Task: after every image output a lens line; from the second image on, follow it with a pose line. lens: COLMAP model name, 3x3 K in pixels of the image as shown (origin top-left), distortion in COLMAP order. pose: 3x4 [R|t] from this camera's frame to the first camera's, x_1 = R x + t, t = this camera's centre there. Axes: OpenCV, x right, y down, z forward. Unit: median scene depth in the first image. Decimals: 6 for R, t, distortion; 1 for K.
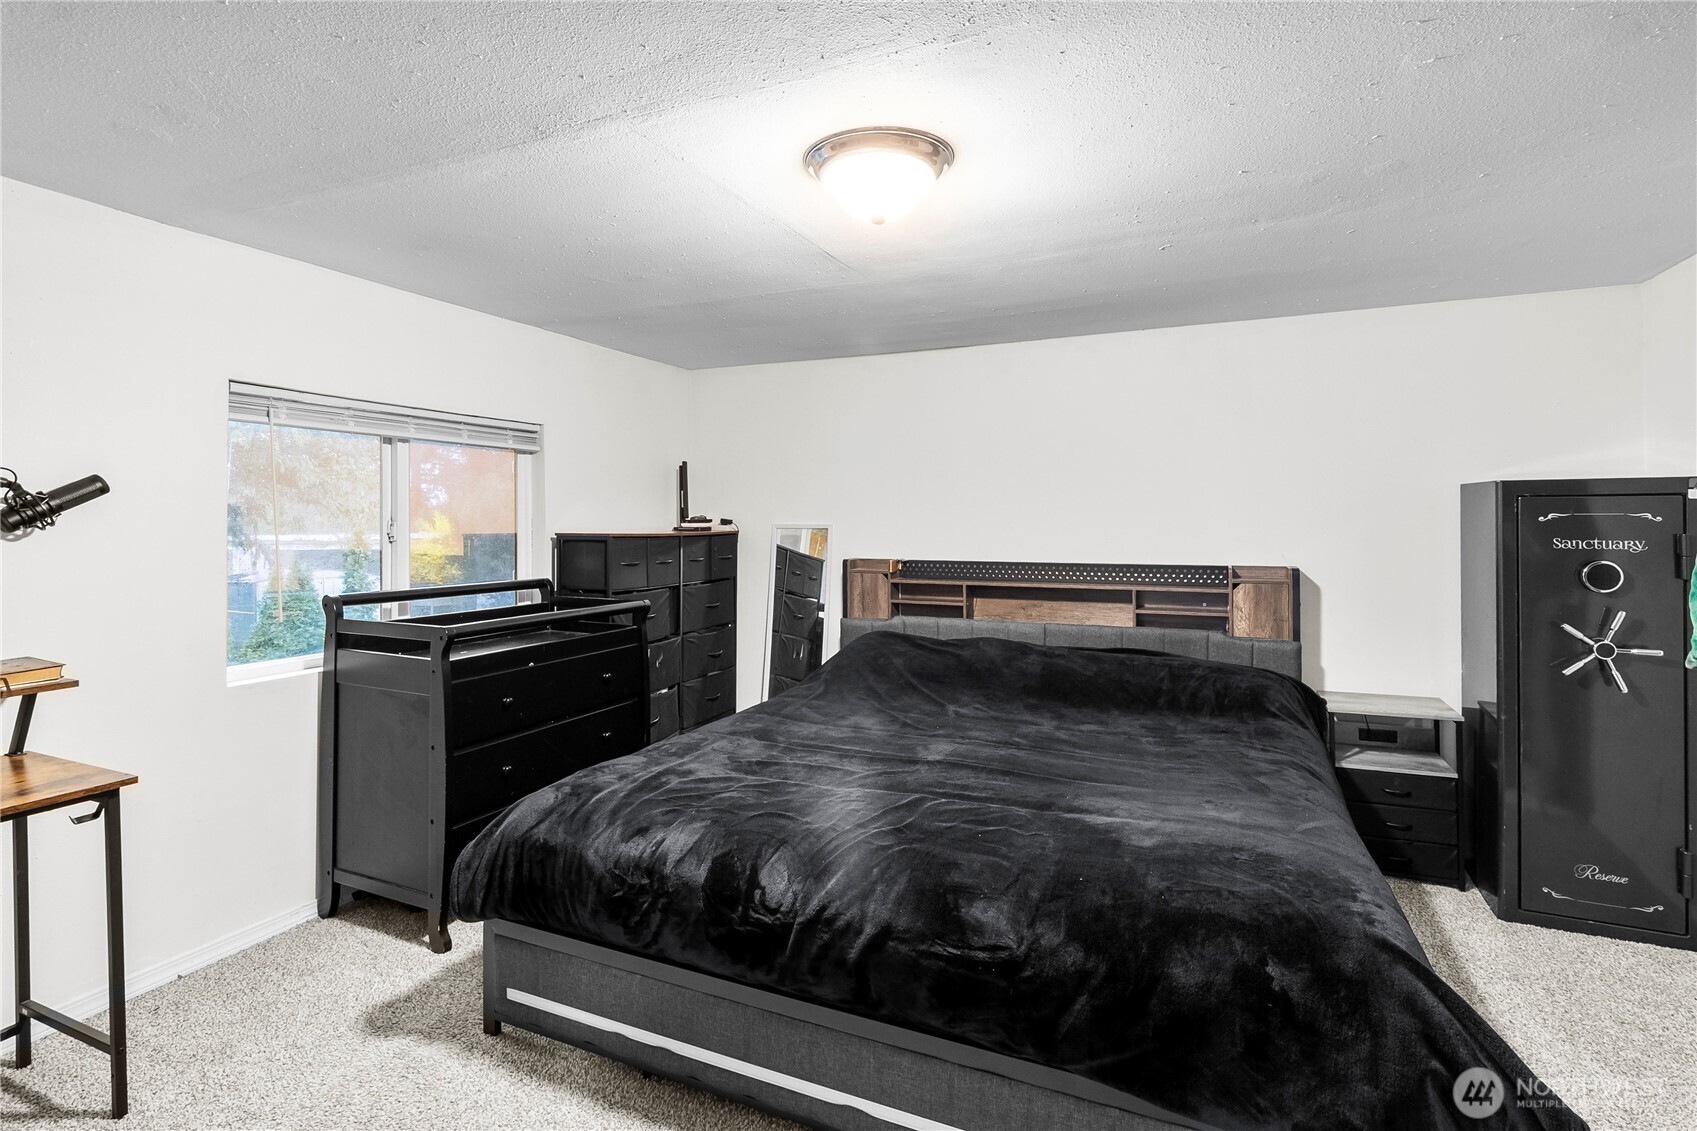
lens RADIAL K [[790.1, 0, 853.3], [0, 790.1, 535.0], [0, 0, 1]] dist [0.002316, -0.000177]
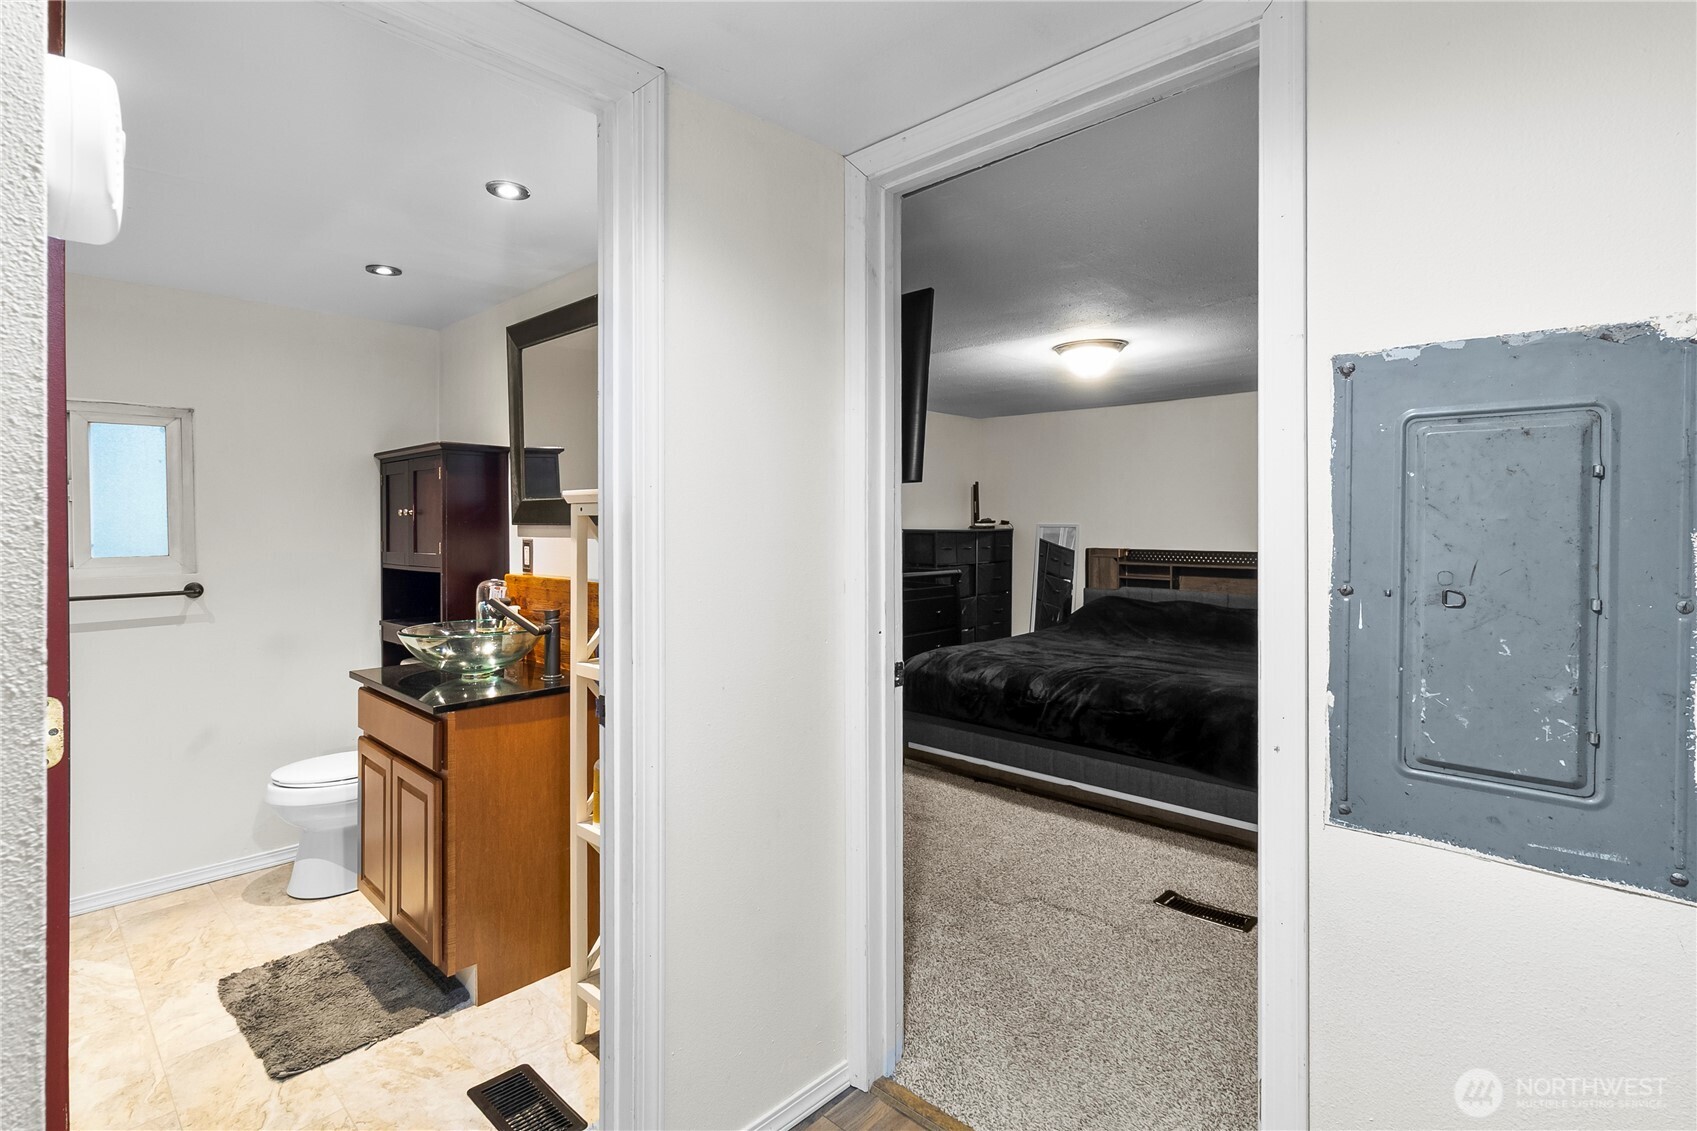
lens RADIAL K [[790.1, 0, 853.3], [0, 790.1, 535.0], [0, 0, 1]] dist [0.002316, -0.000177]
pose [[0.945850, 0.005968, -0.324550, 0.062732], [-0.005839, 0.999982, 0.001372, 0.007751], [0.324552, 0.000597, 0.945868, -0.607883]]
